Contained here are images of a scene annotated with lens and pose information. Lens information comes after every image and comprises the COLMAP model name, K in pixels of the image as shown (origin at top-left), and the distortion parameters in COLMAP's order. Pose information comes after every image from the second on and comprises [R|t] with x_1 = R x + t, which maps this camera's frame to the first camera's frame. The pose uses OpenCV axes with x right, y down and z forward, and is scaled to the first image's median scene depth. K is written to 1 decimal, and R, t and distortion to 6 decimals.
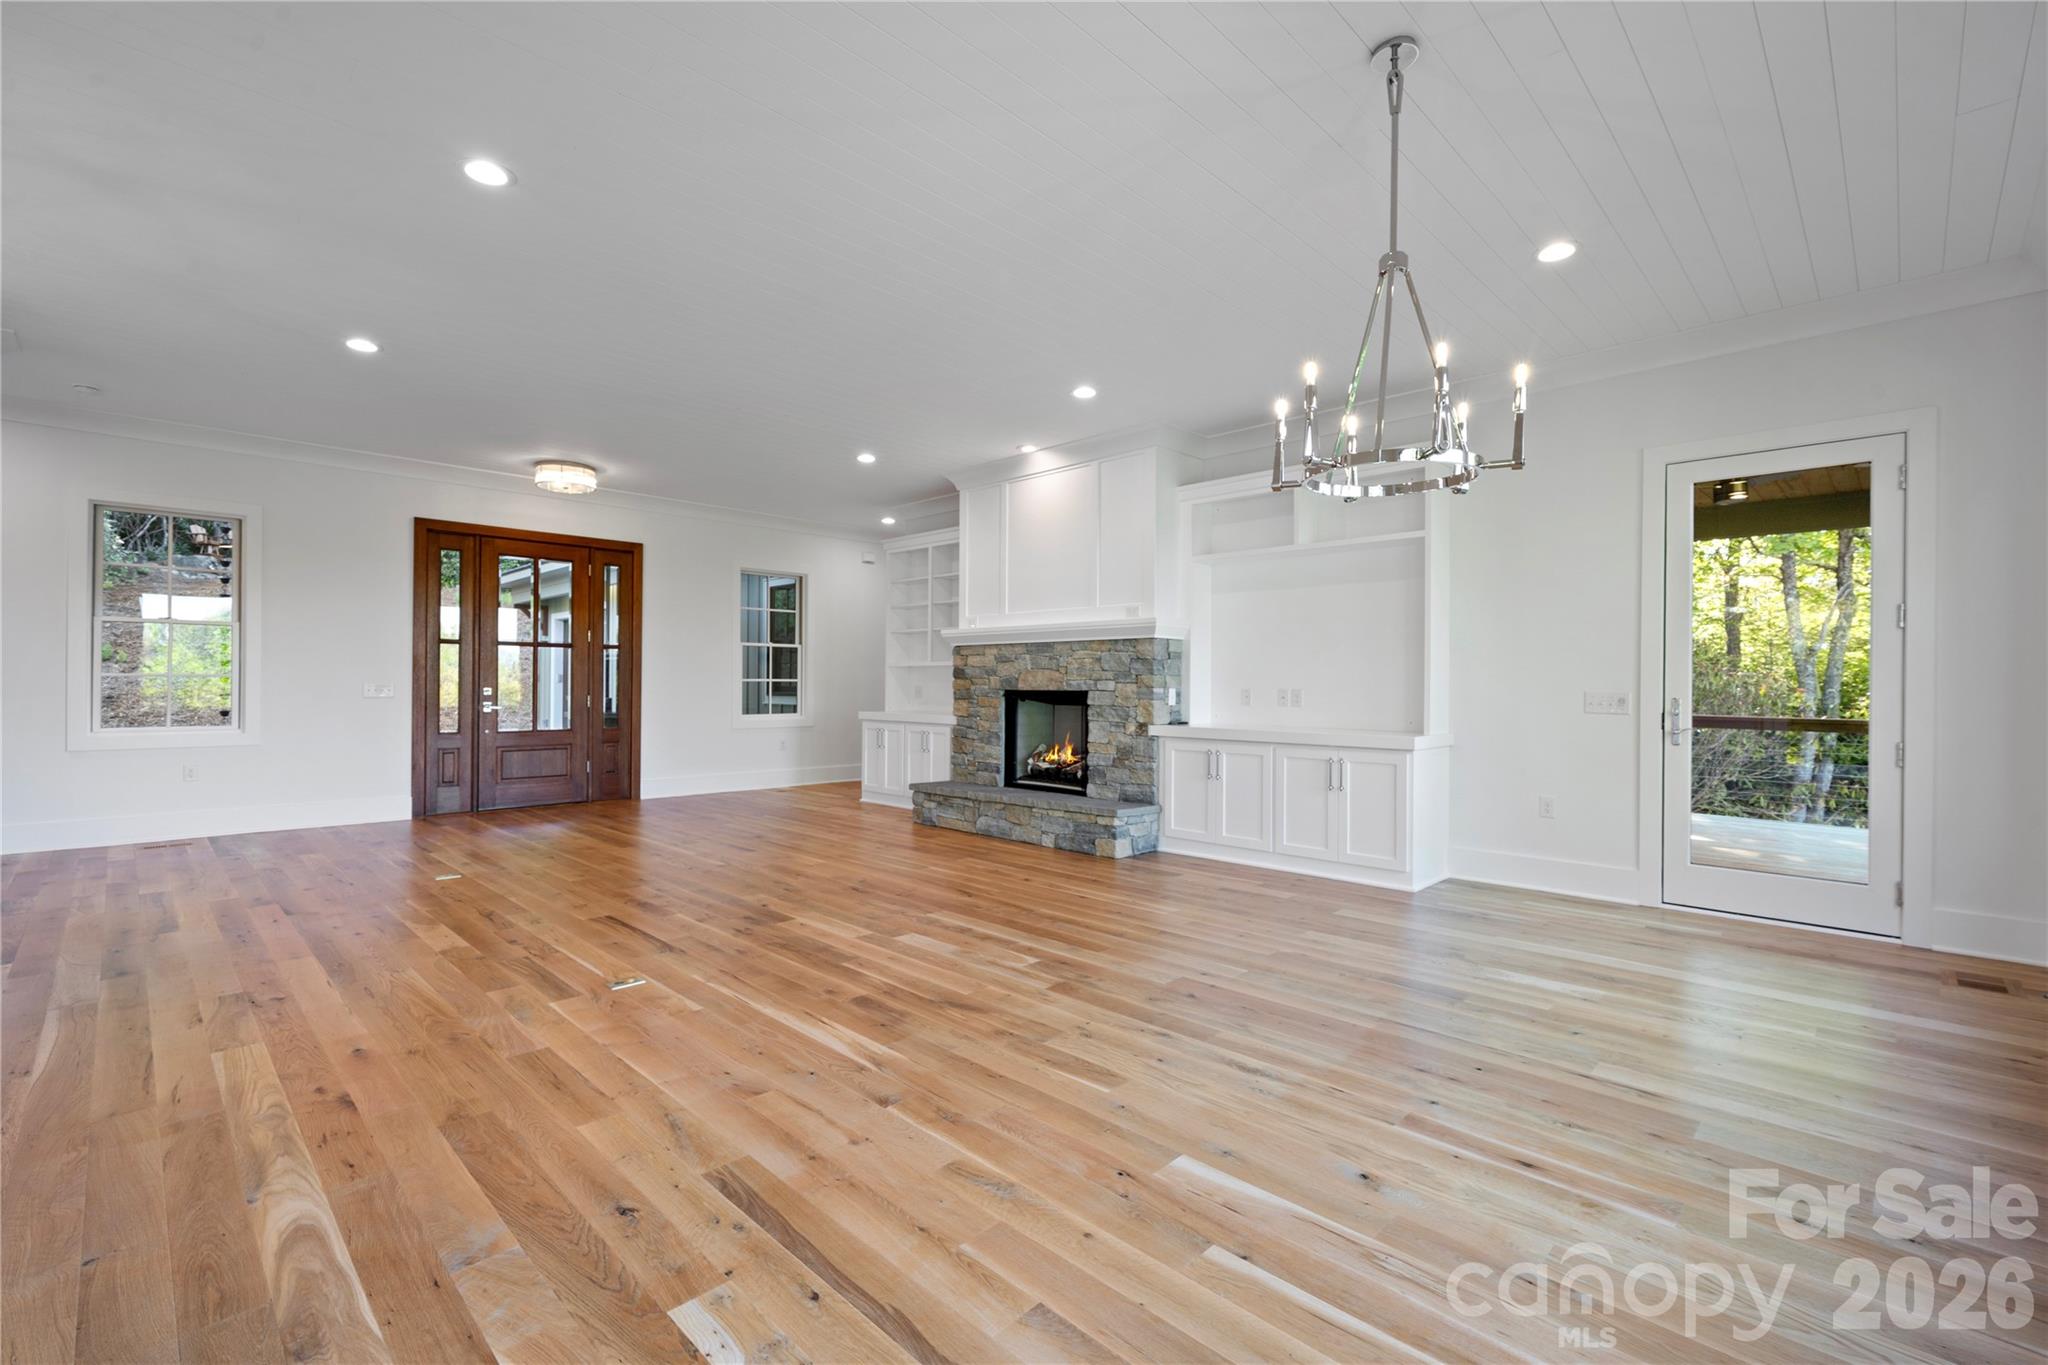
lens RADIAL K [[900.2, 0, 1016.1], [0, 900.2, 673.0], [0, 0, 1]] dist [0.002841, 0.000756]
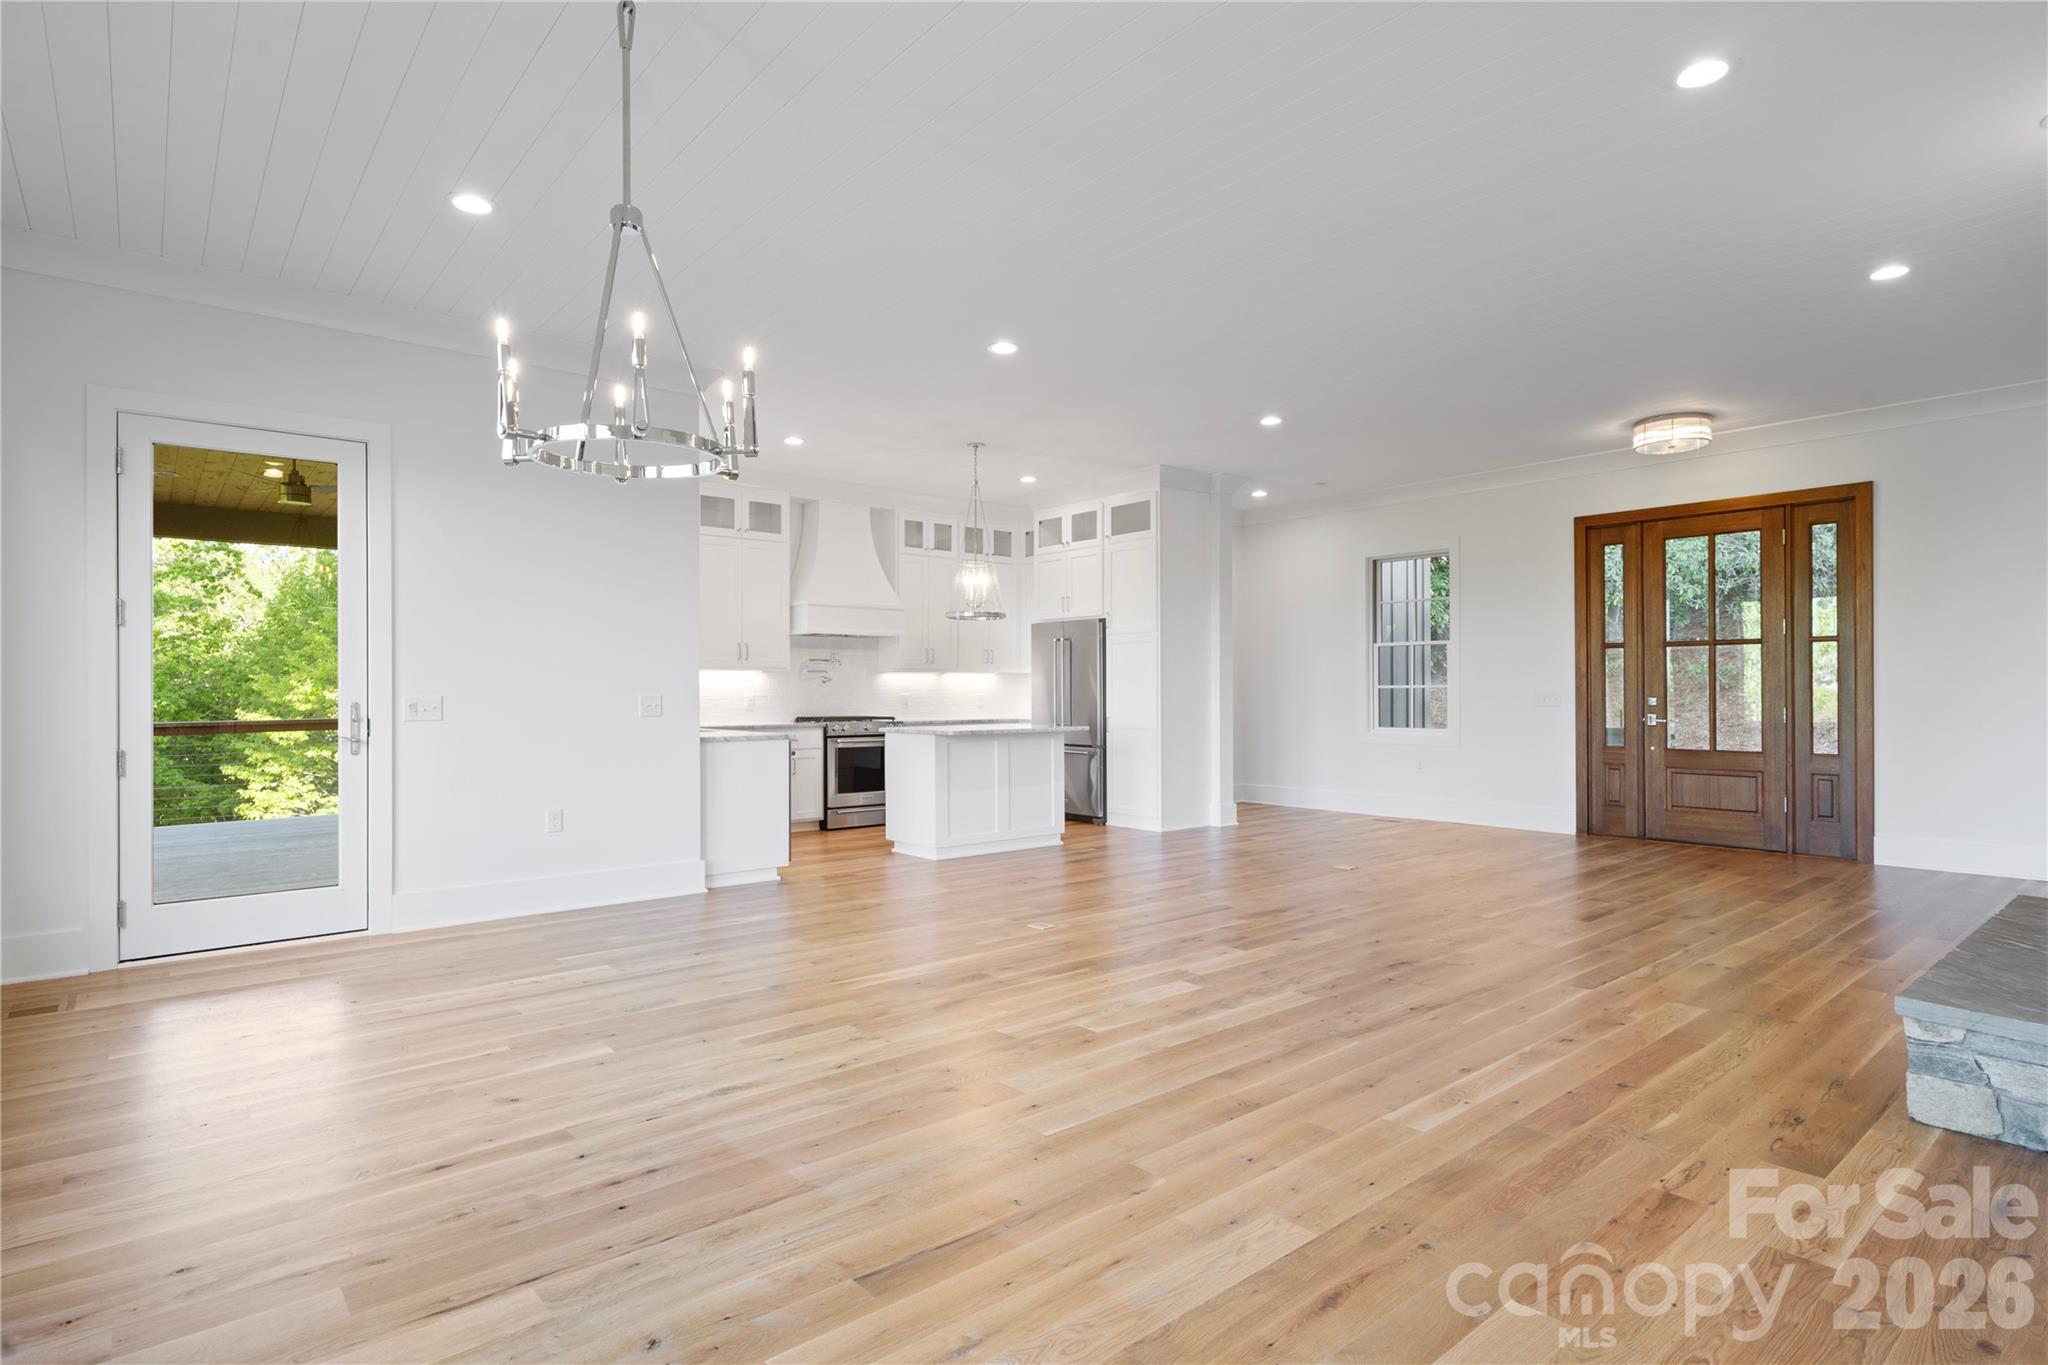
lens RADIAL K [[1054.1, 0, 1017.5], [0, 1054.1, 692.7], [0, 0, 1]] dist [-0.001752, 0.000081]
pose [[-0.088483, -0.003924, -0.996070, 0.361267], [0.013328, 0.999898, -0.005123, 0.007403], [0.995989, -0.013729, -0.088421, 0.377621]]
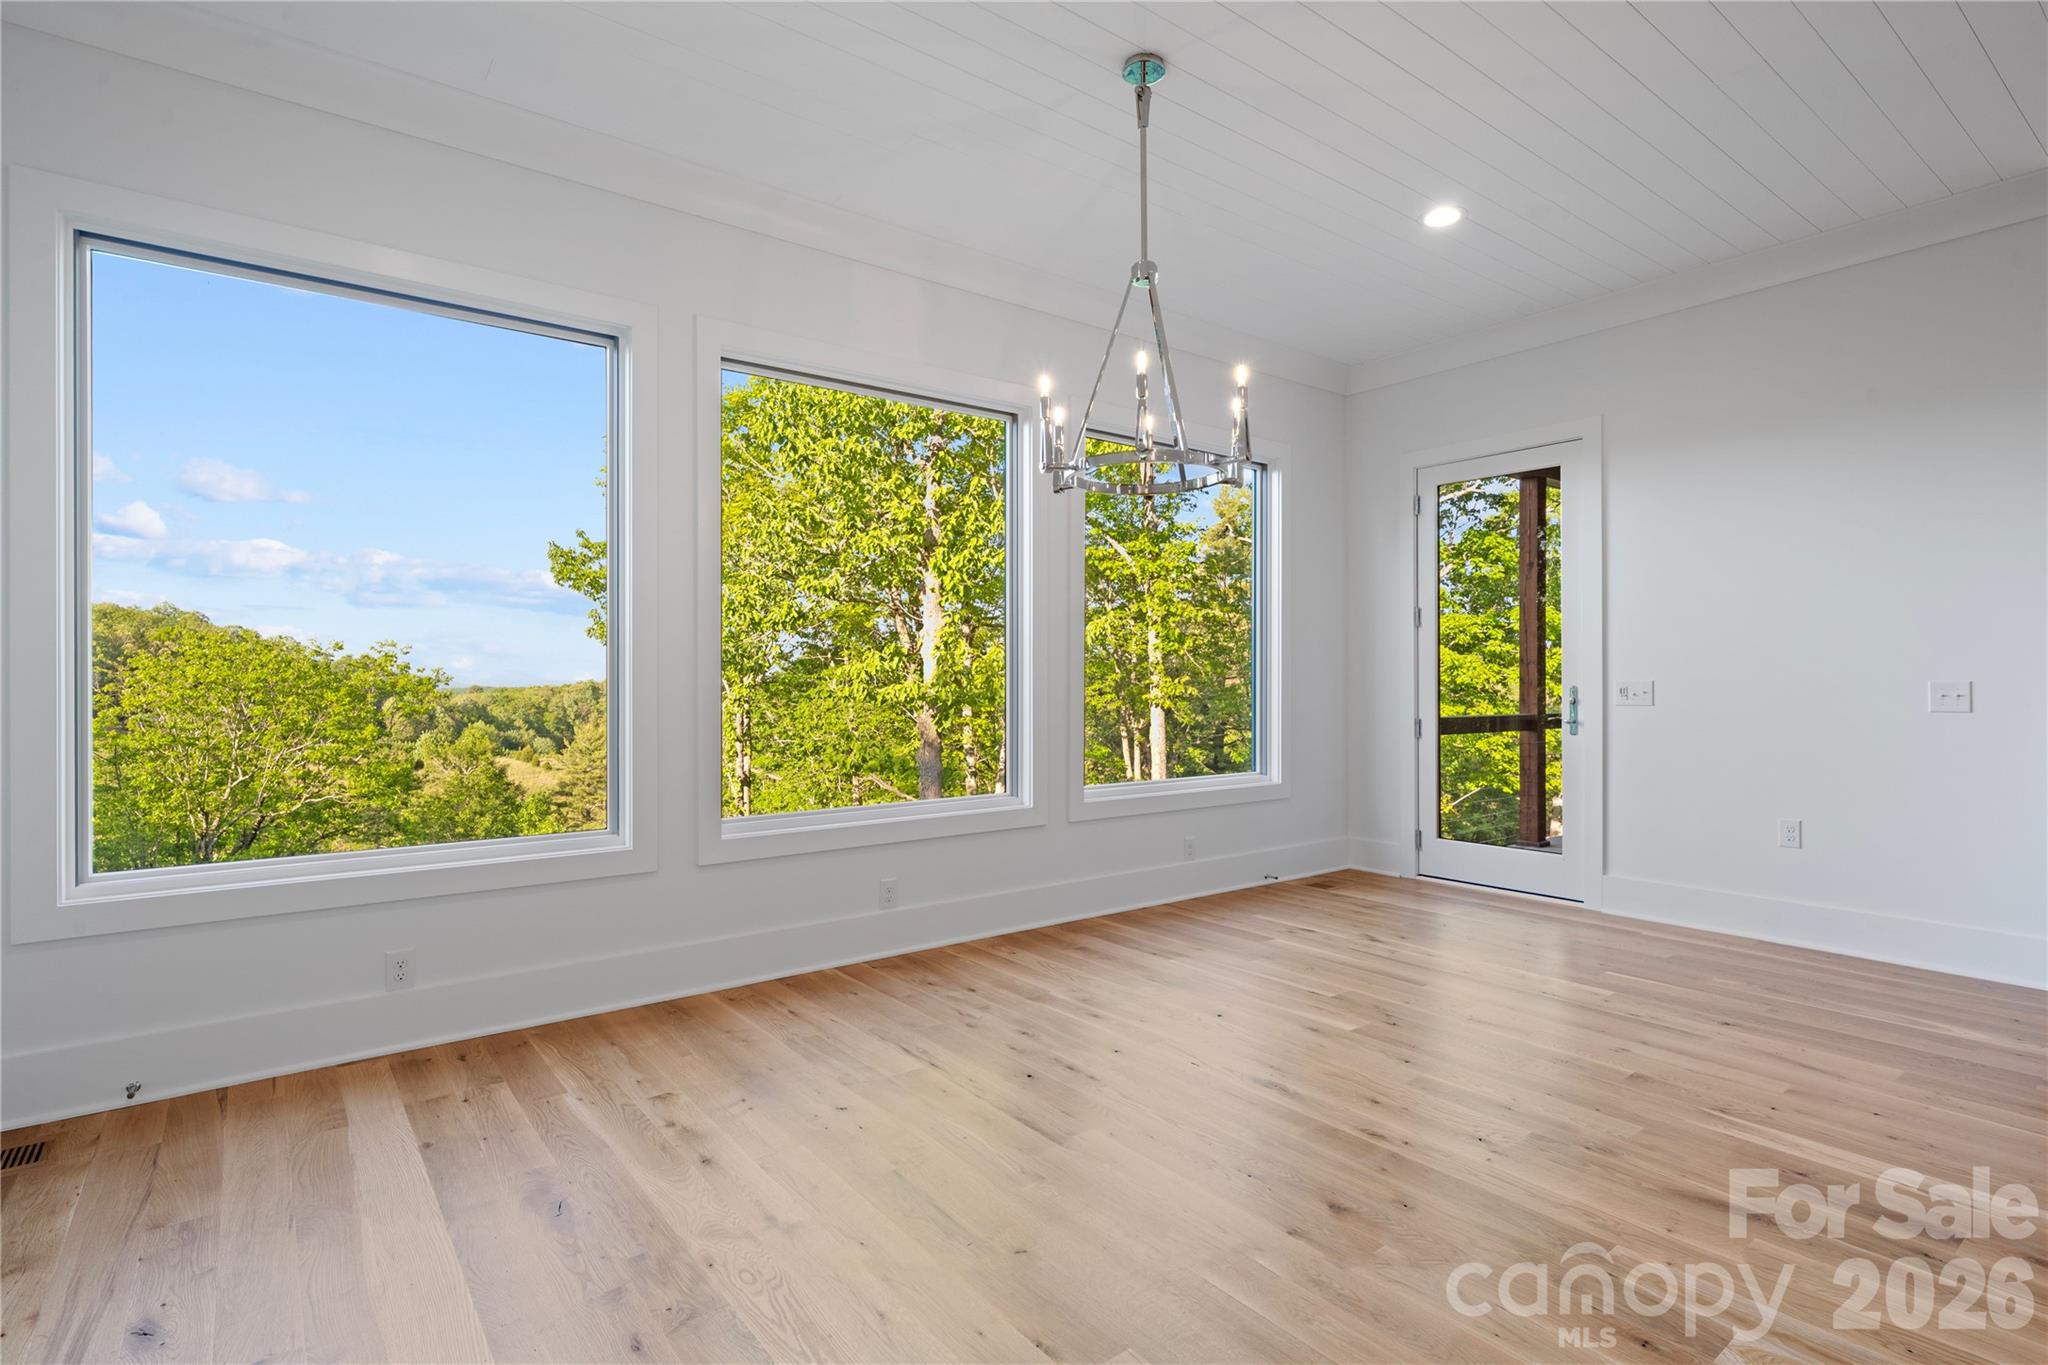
lens RADIAL K [[1000.0, 0, 1022.7], [0, 1000.0, 673.8], [0, 0, 1]] dist [-0.004178, -0.000507]
pose [[-0.990910, -0.002503, 0.134502, 0.101766], [-0.003810, 0.999948, -0.009468, 0.005130], [-0.134471, -0.009894, -0.990868, 0.555930]]
